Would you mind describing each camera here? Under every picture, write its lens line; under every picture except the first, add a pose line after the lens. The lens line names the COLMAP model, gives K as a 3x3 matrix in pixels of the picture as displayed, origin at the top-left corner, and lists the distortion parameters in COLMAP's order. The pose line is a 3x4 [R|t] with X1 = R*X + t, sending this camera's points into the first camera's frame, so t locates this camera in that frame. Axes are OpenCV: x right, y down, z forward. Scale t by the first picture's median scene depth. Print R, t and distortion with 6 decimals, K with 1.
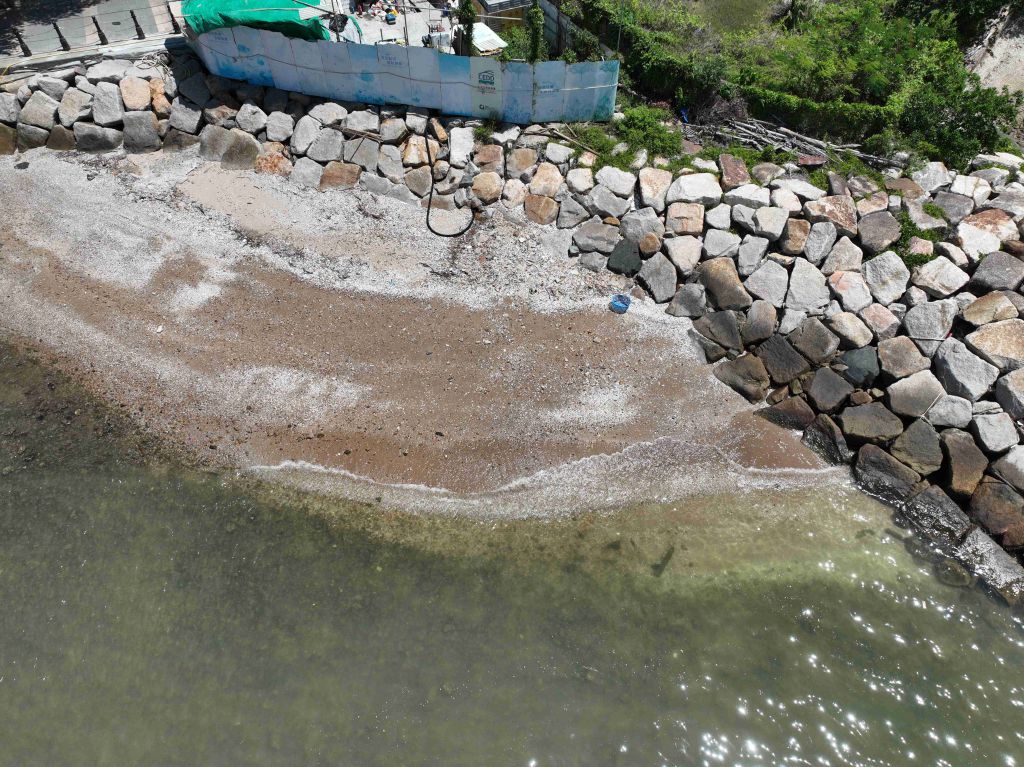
lens RADIAL K [[712.3, 0, 512.0], [0, 712.3, 383.5], [0, 0, 1]] dist [-0.011824, 0.025752]
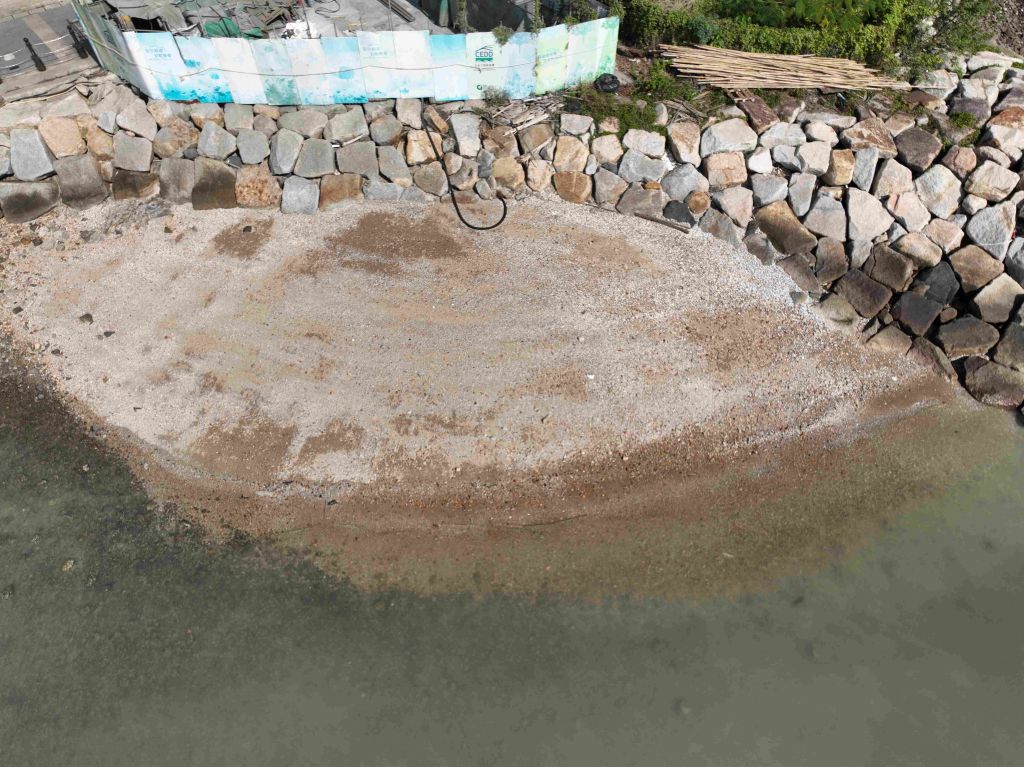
lens RADIAL K [[712.3, 0, 512.0], [0, 712.3, 383.5], [0, 0, 1]] dist [-0.011824, 0.025752]
pose [[0.962272, -0.222839, 0.156125, -0.249331], [0.216126, 0.974584, 0.058953, -0.066930], [-0.165294, -0.022986, 0.985976, 0.086530]]
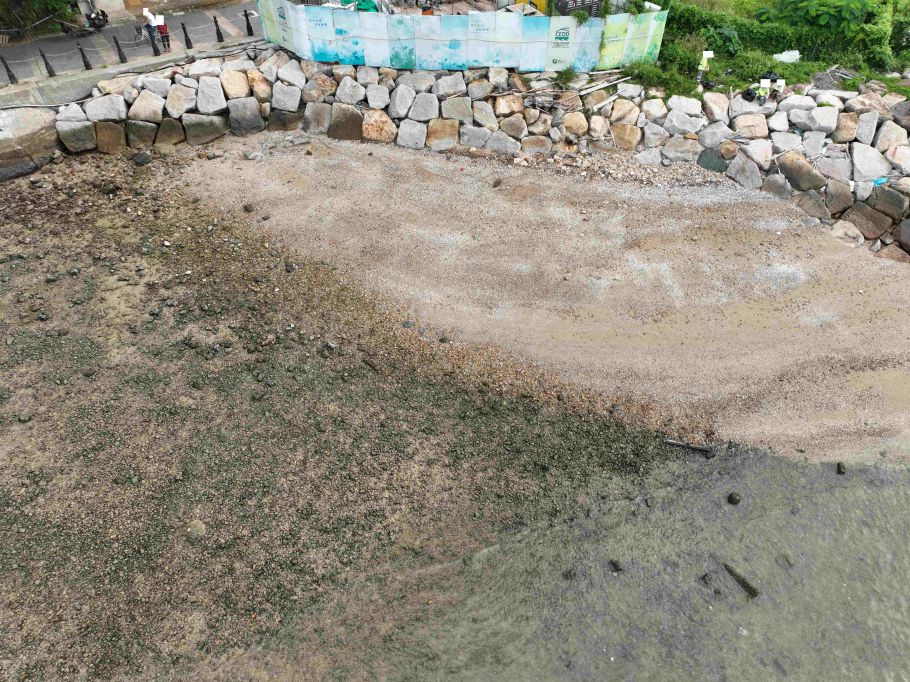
lens RADIAL K [[633.0, 0, 455.0], [0, 633.0, 341.0], [0, 0, 1]] dist [-0.011824, 0.025752]
pose [[0.981777, -0.140881, 0.127537, -0.437933], [0.149542, 0.986869, -0.061046, 0.118870], [-0.117262, 0.079006, 0.989953, 0.015501]]
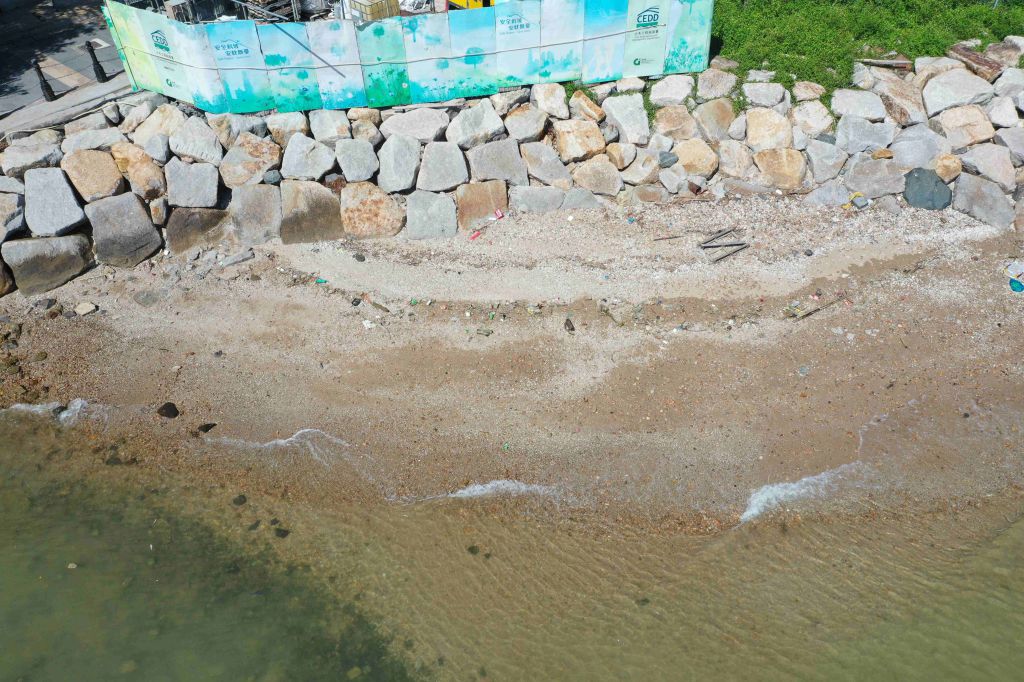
lens RADIAL K [[799.3, 0, 512.0], [0, 799.3, 341.0], [0, 0, 1]] dist [-0.014037, -0.005081]
pose [[0.909017, -0.305400, 0.283583, -0.513314], [0.339497, 0.937297, -0.078843, -0.110413], [-0.241723, 0.167946, 0.955701, 0.327775]]
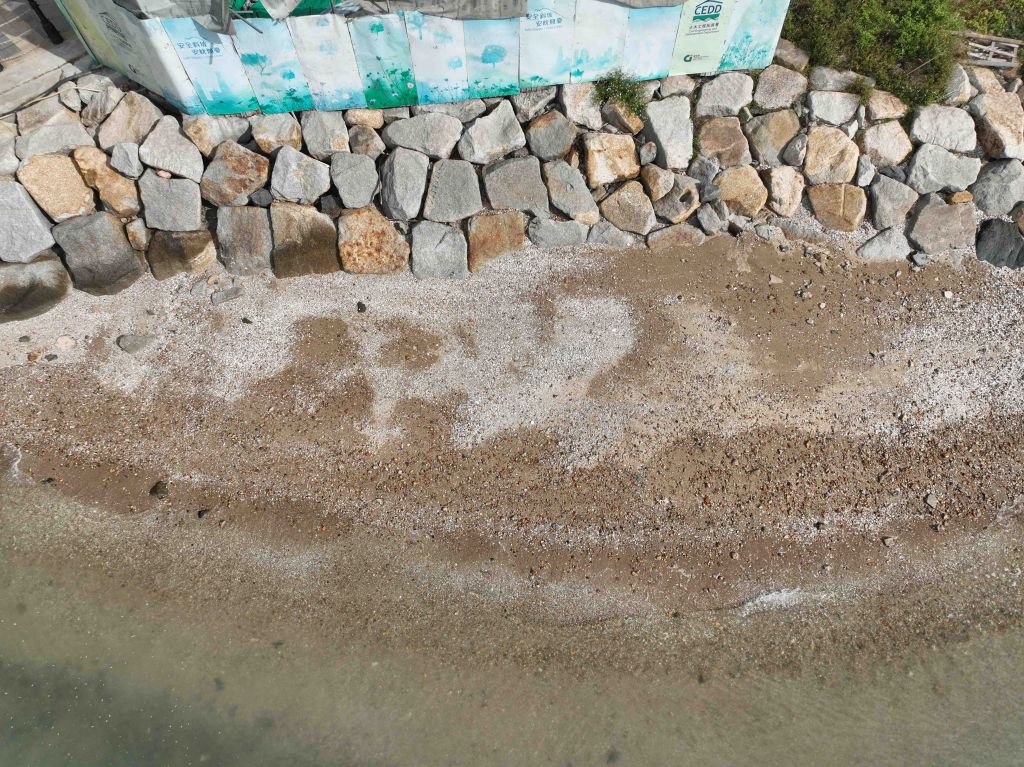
lens RADIAL K [[712.3, 0, 512.0], [0, 712.3, 383.5], [0, 0, 1]] dist [-0.011824, 0.025752]
pose [[0.930003, -0.332275, 0.157125, -0.398860], [0.293975, 0.929038, 0.224649, -0.337199], [-0.220620, -0.162733, 0.961688, 0.438585]]
